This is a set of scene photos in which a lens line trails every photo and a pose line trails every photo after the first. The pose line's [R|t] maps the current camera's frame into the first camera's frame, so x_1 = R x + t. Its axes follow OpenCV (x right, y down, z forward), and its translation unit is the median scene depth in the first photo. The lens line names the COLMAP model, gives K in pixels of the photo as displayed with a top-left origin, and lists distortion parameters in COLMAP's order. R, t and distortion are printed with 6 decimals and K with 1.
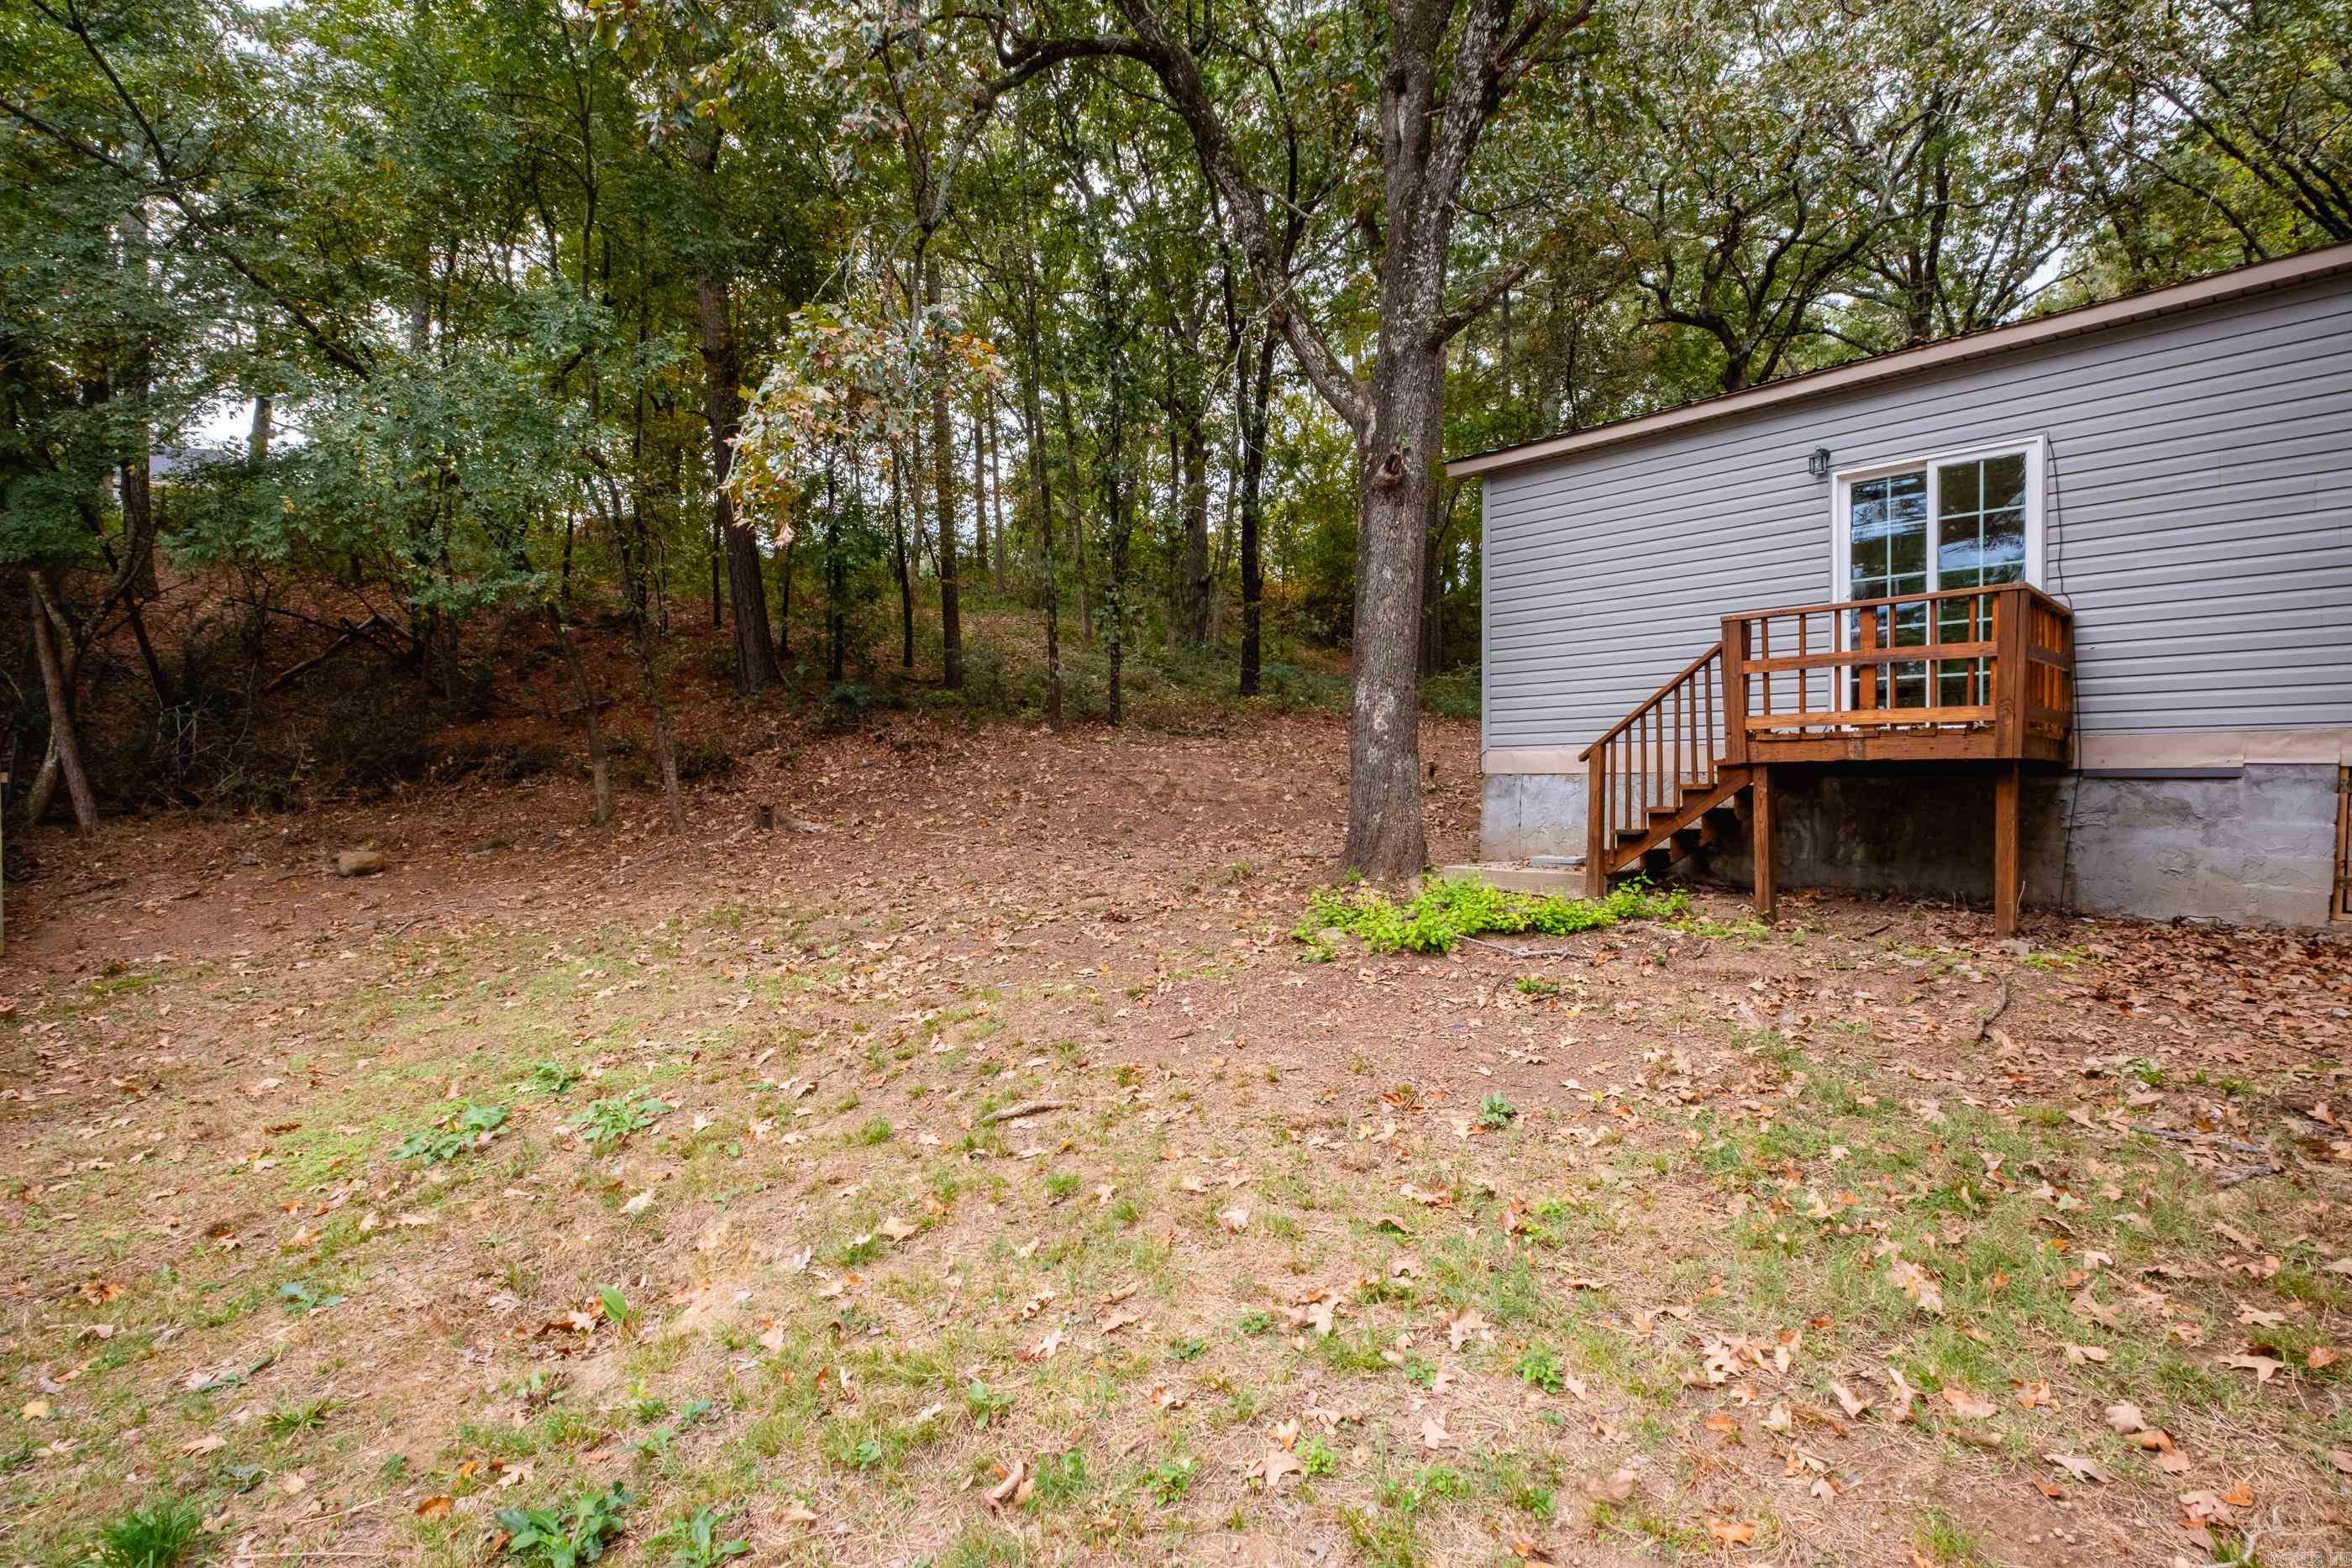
lens RADIAL K [[1077.4, 0, 1158.6], [0, 1077.4, 785.0], [0, 0, 1]] dist [0.015601, -0.009137]
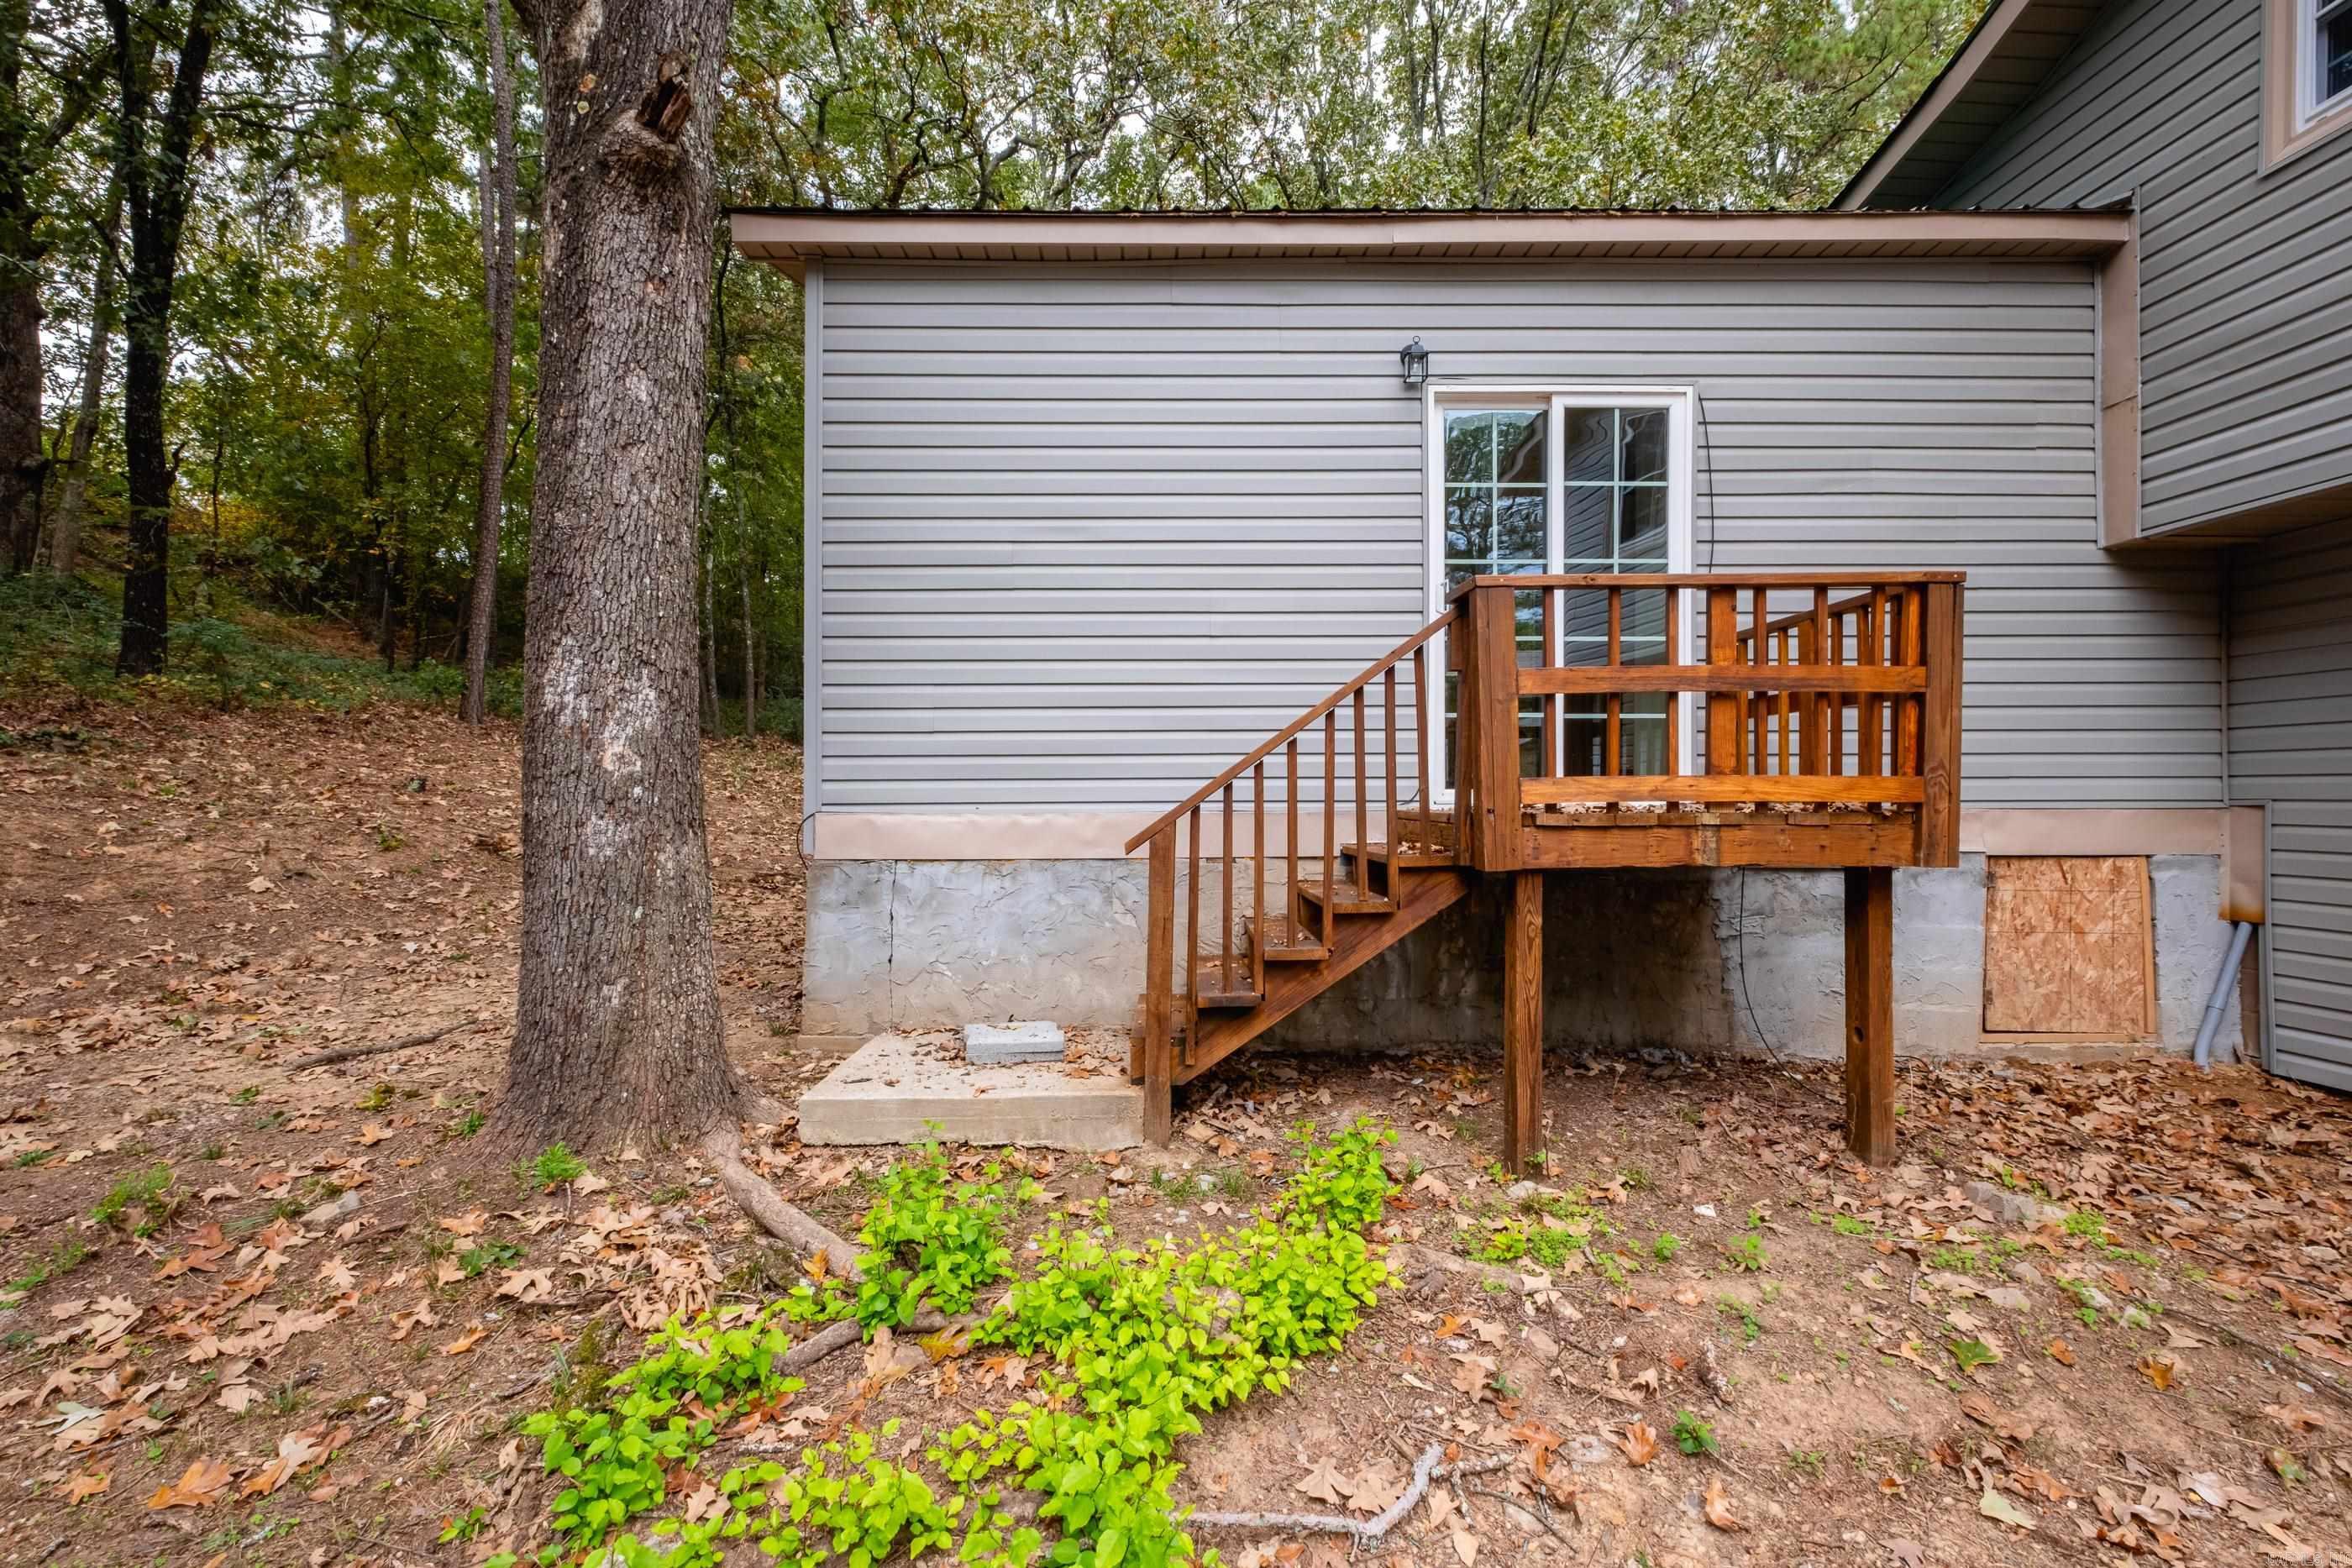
lens RADIAL K [[1077.4, 0, 1158.6], [0, 1077.4, 785.0], [0, 0, 1]] dist [0.015601, -0.009137]
pose [[0.666121, 0.004622, 0.745829, 0.039941], [0.005146, 0.999929, -0.010793, -0.041735], [-0.745826, 0.011027, 0.666050, 0.592805]]
